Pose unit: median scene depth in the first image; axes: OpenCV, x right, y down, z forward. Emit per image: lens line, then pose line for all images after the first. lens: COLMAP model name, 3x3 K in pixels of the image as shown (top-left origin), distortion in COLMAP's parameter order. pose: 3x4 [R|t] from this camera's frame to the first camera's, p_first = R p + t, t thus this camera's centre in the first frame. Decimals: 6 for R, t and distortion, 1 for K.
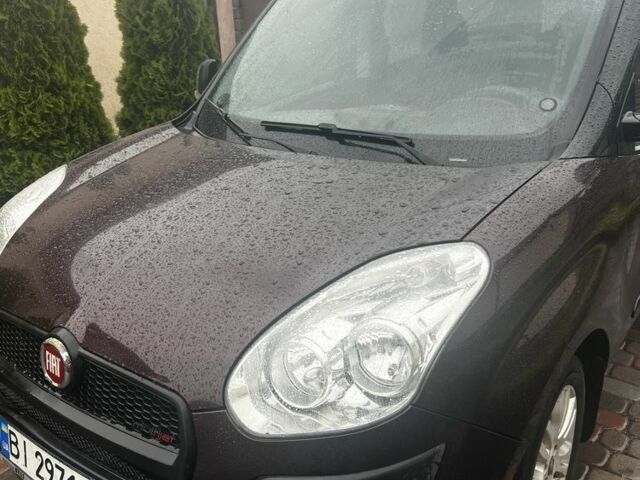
lens RADIAL K [[598.8, 0, 320.0], [0, 598.8, 240.0], [0, 0, 1]] dist [0.010813, 0.005920]
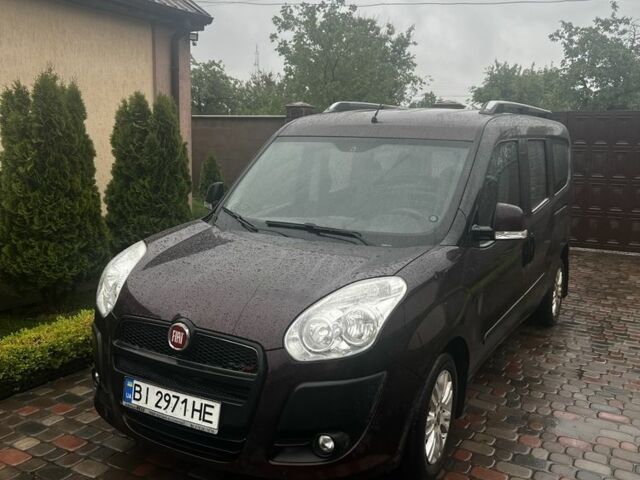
lens RADIAL K [[565.6, 0, 322.0], [0, 565.6, 250.7], [0, 0, 1]] dist [0.013687, 0.008194]
pose [[0.987417, 0.047905, 0.150705, -0.176812], [-0.019680, 0.982827, -0.183477, 0.160558], [-0.156906, 0.178203, 0.971403, -0.504442]]
